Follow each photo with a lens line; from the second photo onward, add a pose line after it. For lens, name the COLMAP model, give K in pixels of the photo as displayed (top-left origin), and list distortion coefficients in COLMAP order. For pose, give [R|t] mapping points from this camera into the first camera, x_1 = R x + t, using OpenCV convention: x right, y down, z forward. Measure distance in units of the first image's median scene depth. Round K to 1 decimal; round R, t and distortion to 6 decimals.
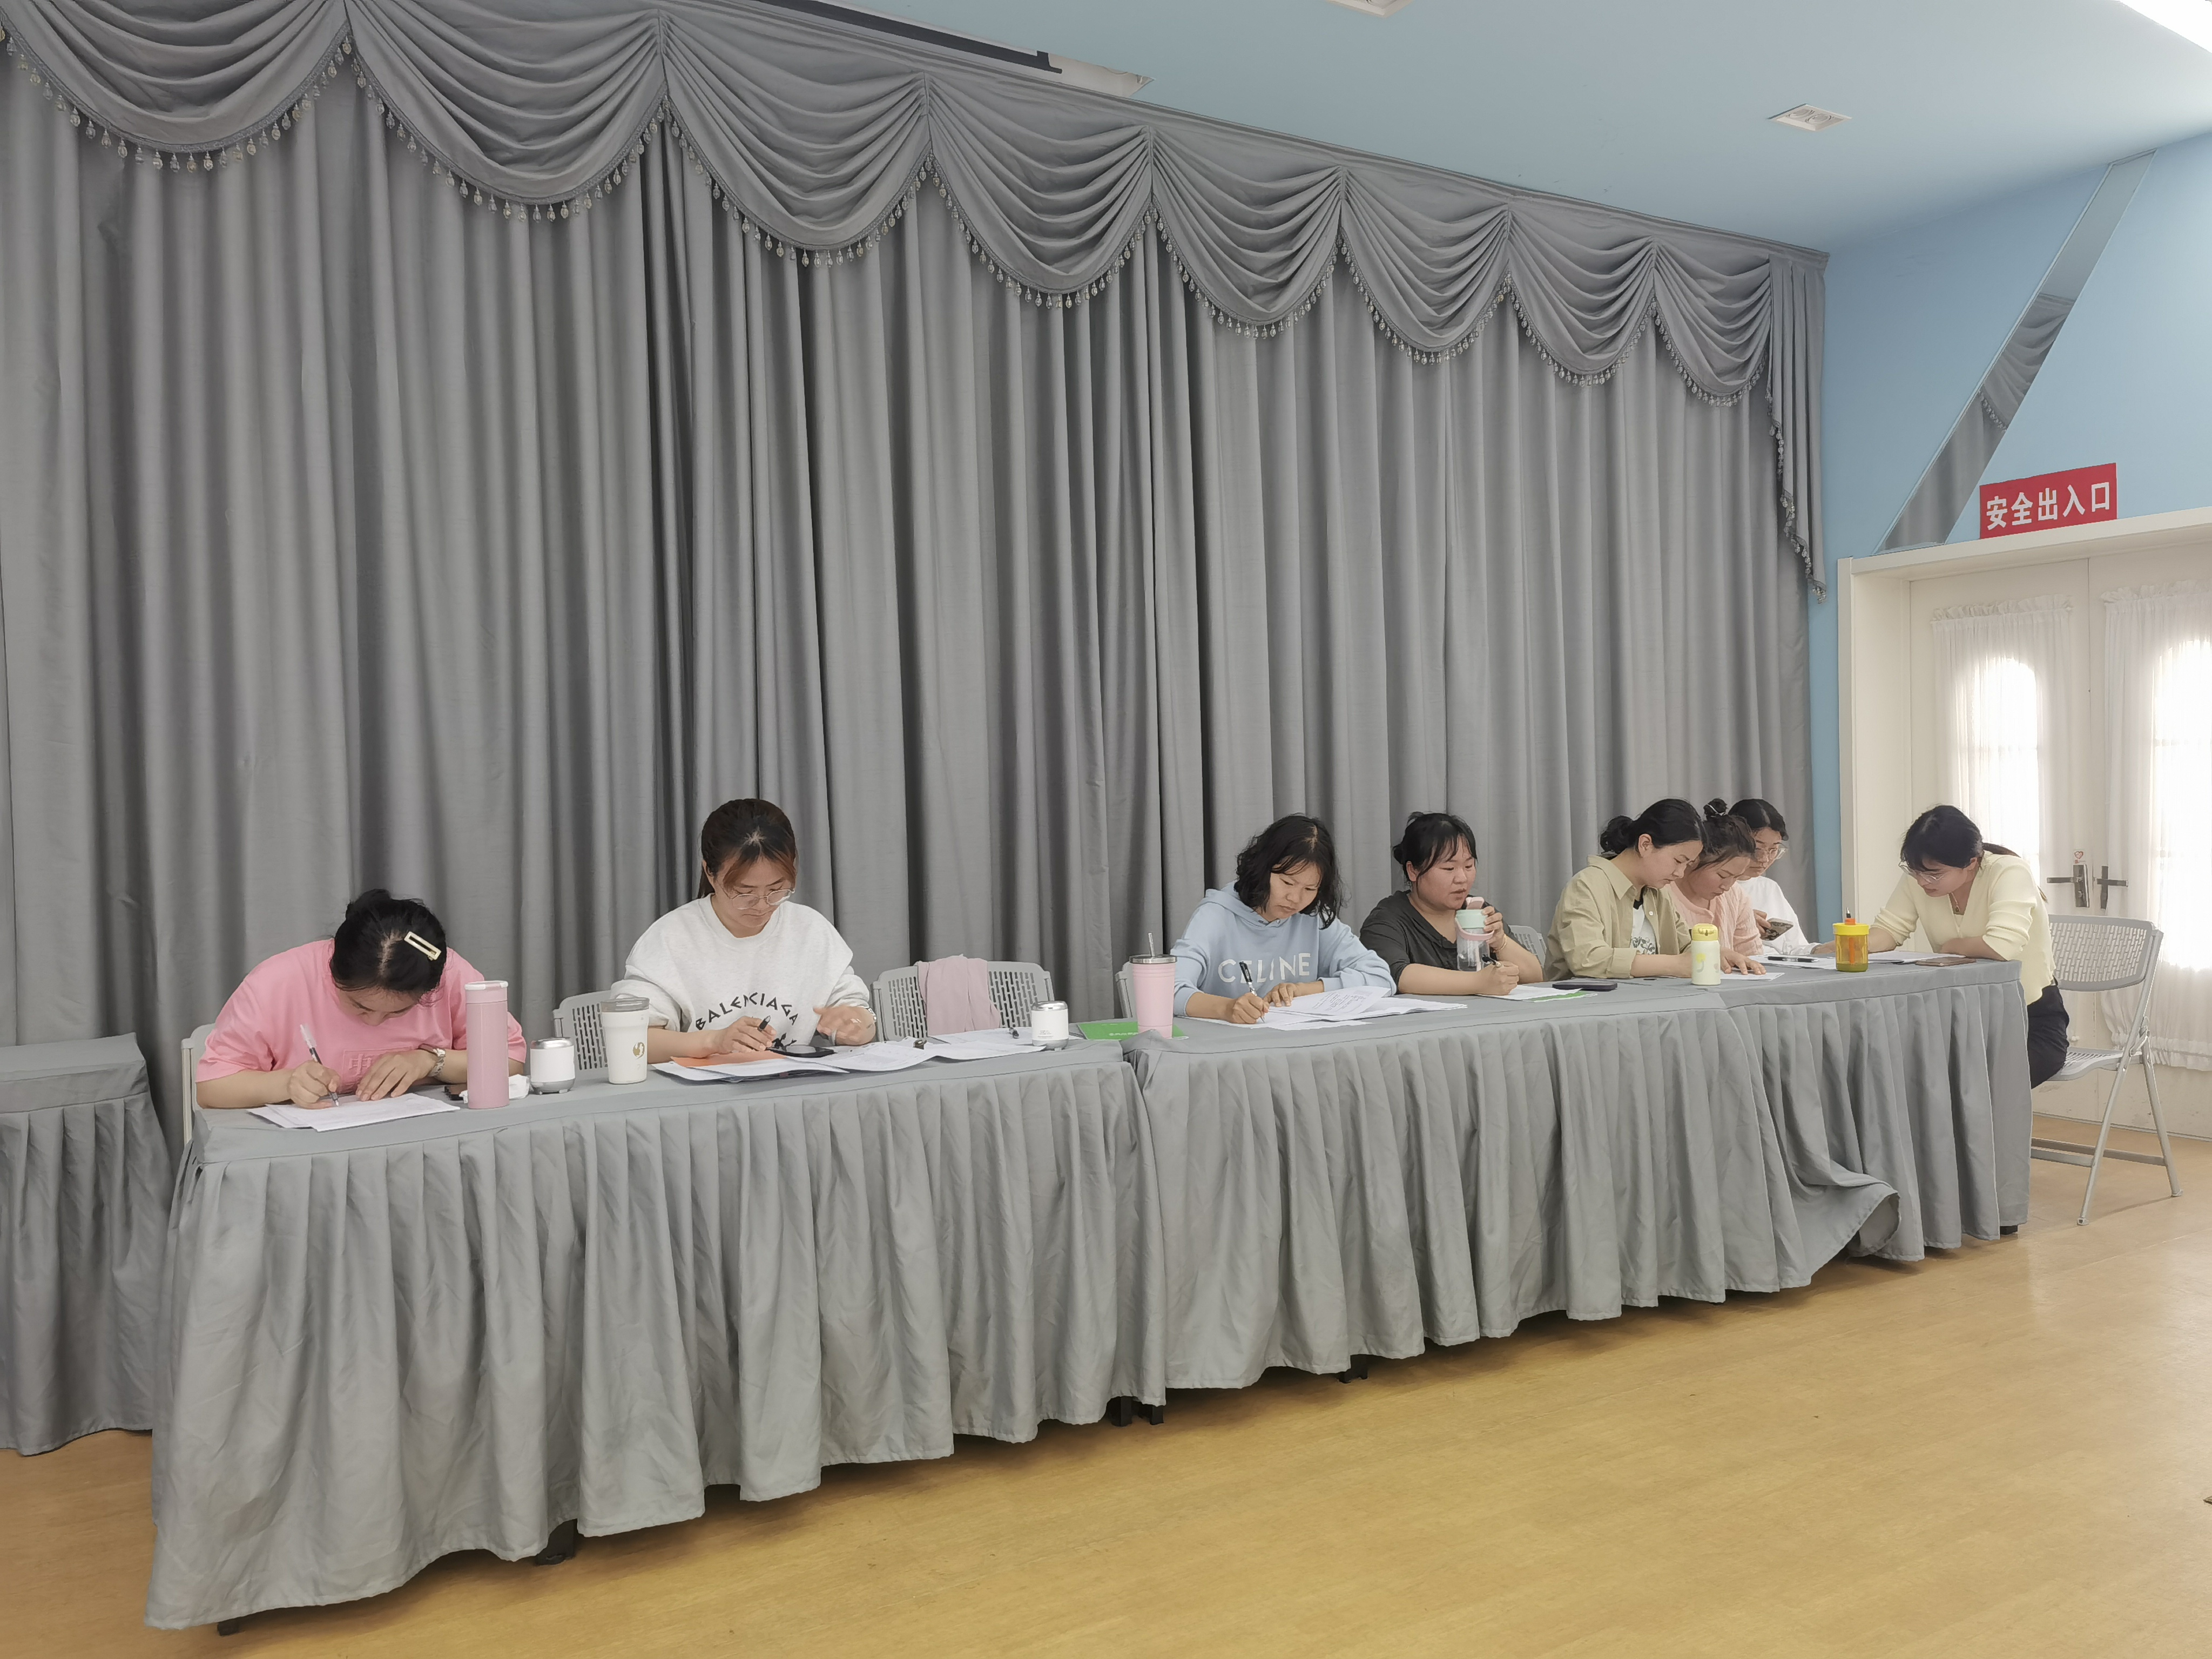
lens RADIAL K [[1753.5, 0, 1106.0], [0, 1753.5, 829.5], [0, 0, 1]] dist [-0.001506, 0.395279]
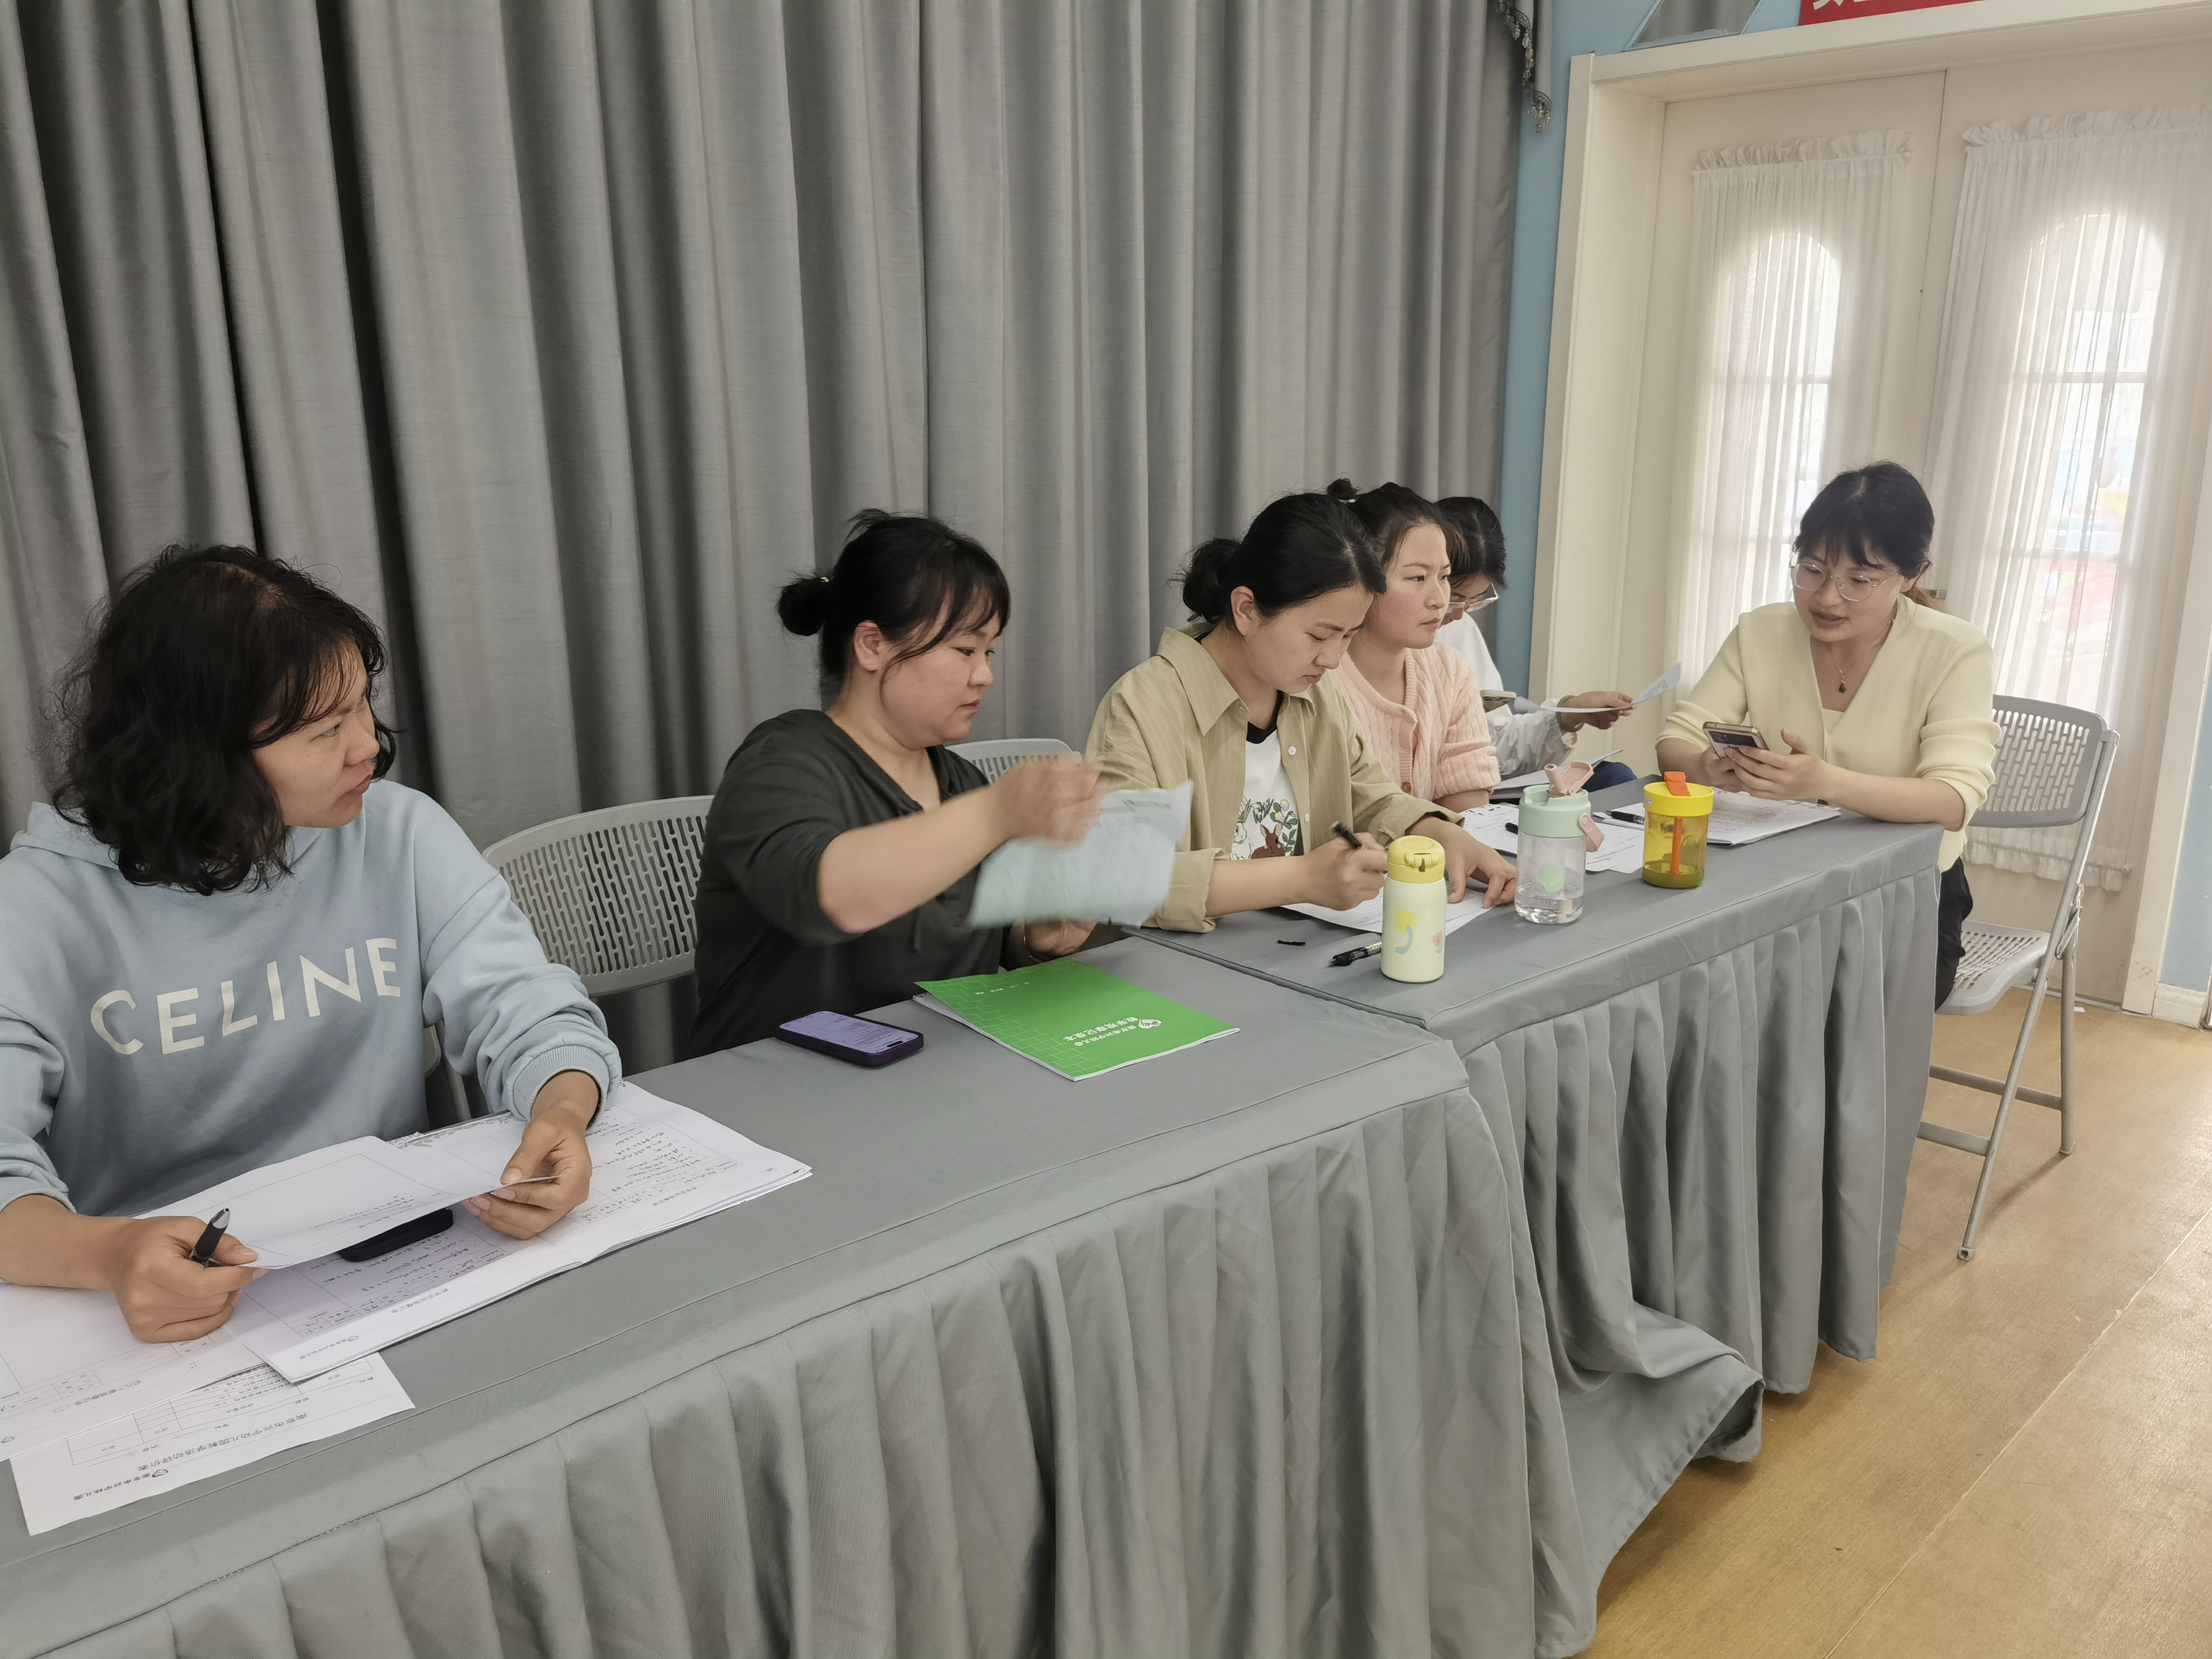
lens RADIAL K [[1723.3, 0, 1106.0], [0, 1723.3, 829.5], [0, 0, 1]] dist [0.139037, -0.178920]
pose [[0.975874, -0.035533, 0.215425, 0.170682], [-0.014898, 0.973532, 0.228066, -0.042346], [-0.217827, -0.225773, 0.949515, 0.599506]]
